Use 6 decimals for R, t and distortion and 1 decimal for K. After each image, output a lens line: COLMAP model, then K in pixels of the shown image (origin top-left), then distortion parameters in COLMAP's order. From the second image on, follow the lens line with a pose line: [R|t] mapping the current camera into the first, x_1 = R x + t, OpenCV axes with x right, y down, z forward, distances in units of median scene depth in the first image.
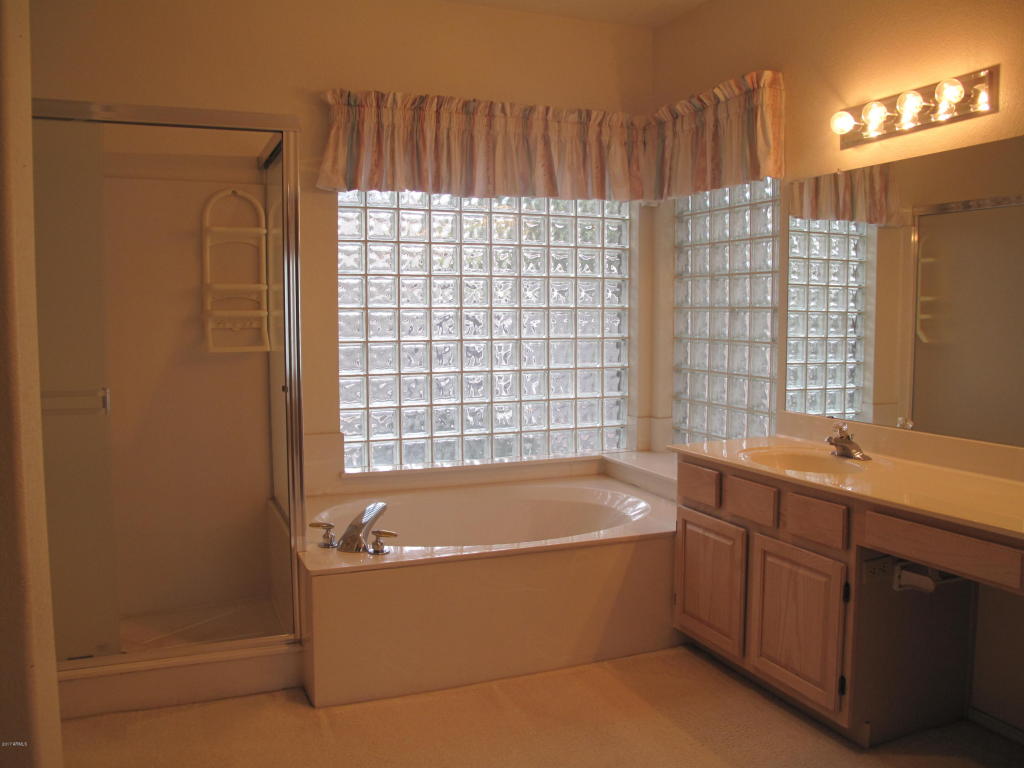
lens RADIAL K [[860.7, 0, 506.5], [0, 860.7, 383.1], [0, 0, 1]] dist [-0.127959, 0.081475]
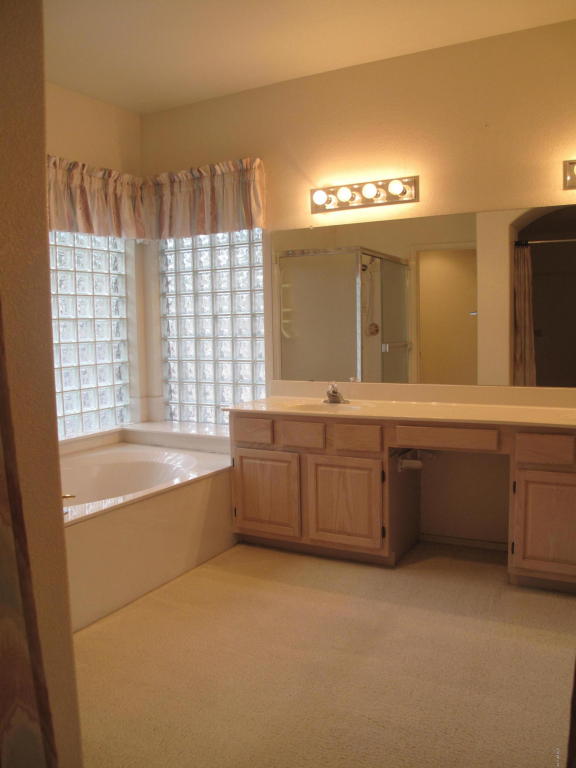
lens RADIAL K [[645.5, 0, 281.3], [0, 645.5, 380.1], [0, 0, 1]] dist [-0.127959, 0.081475]
pose [[0.787949, -0.067872, 0.611988, -0.385150], [0.071460, 0.997270, 0.018595, 0.011711], [-0.611580, 0.029081, 0.790648, 0.068473]]
